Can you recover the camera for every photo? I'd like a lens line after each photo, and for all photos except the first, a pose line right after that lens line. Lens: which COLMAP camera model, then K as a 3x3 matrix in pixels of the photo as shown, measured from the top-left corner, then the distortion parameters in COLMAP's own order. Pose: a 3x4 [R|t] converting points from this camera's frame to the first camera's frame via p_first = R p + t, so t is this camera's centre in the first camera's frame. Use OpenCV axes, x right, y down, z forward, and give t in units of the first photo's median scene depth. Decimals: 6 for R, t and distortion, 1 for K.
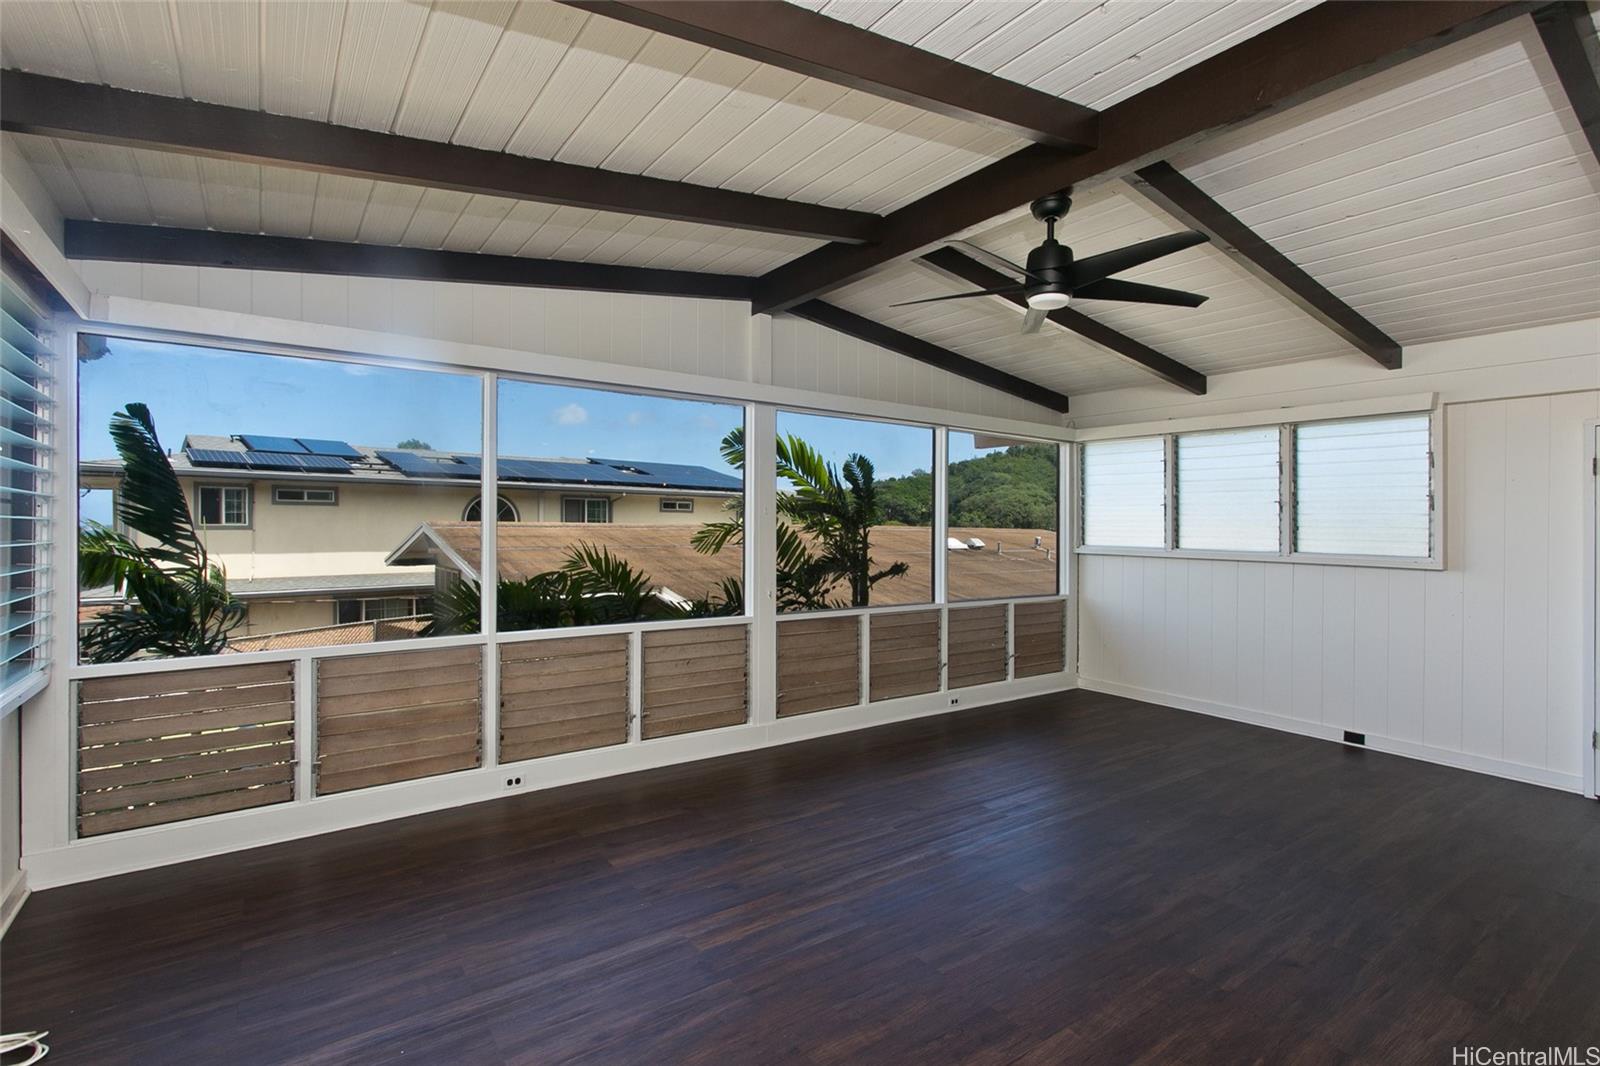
lens RADIAL K [[751.9, 0, 794.2], [0, 751.9, 527.3], [0, 0, 1]] dist [-0.003199, 0.000286]
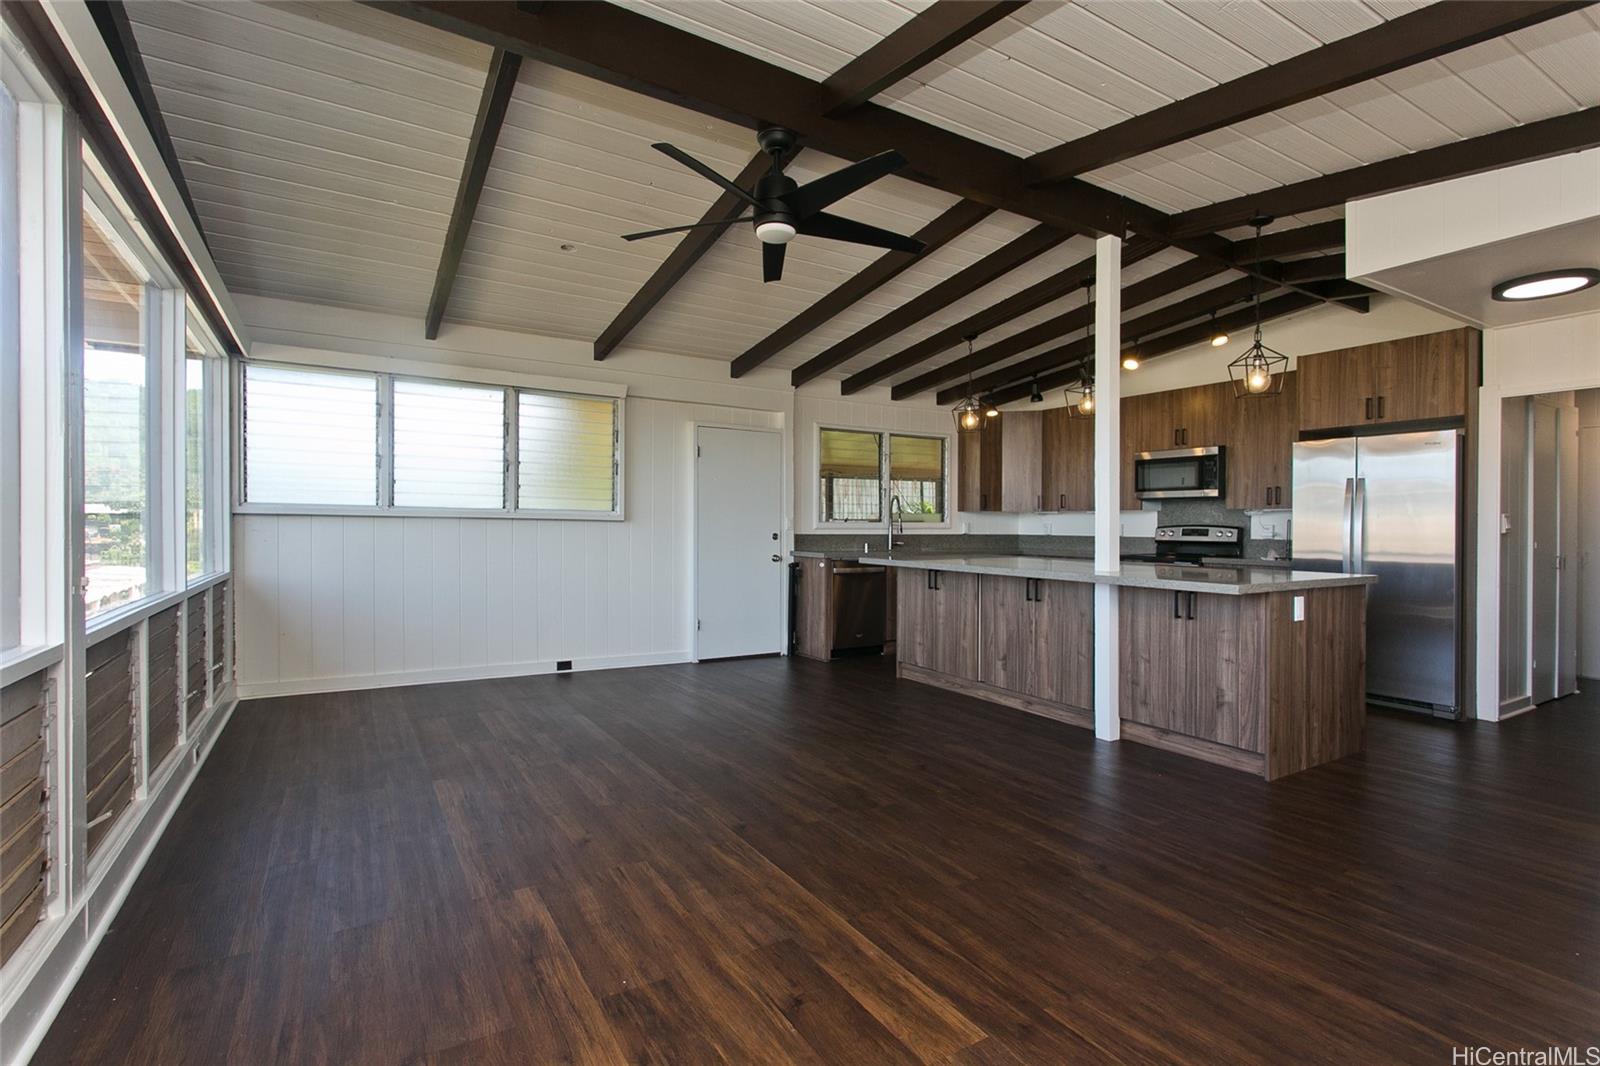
lens RADIAL K [[751.9, 0, 794.2], [0, 751.9, 527.3], [0, 0, 1]] dist [-0.003199, 0.000286]
pose [[0.072684, -0.010569, 0.997299, -0.489222], [-0.010125, 0.999884, 0.011334, 0.056534], [-0.997304, -0.010922, 0.072569, 0.678769]]
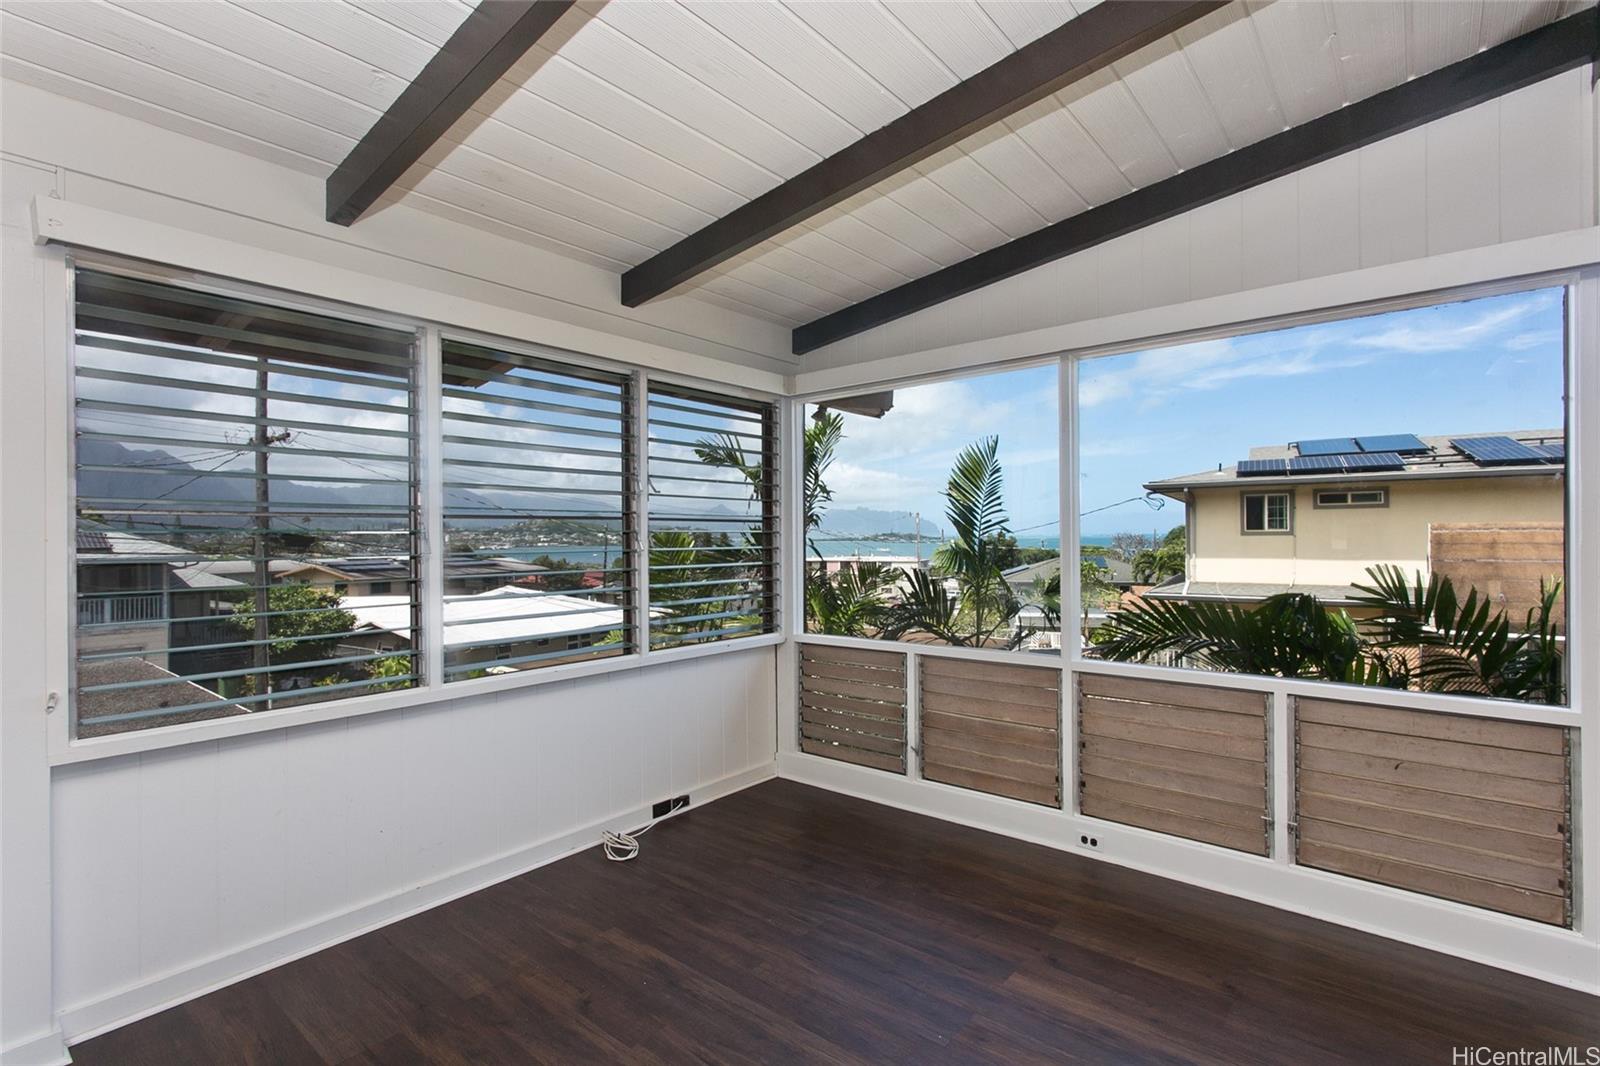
lens RADIAL K [[751.9, 0, 794.2], [0, 751.9, 527.3], [0, 0, 1]] dist [-0.003199, 0.000286]
pose [[0.249396, -0.015804, -0.968273, 0.338277], [0.009855, 0.999856, -0.013782, -0.000782], [0.968351, -0.006105, 0.249516, 0.453662]]
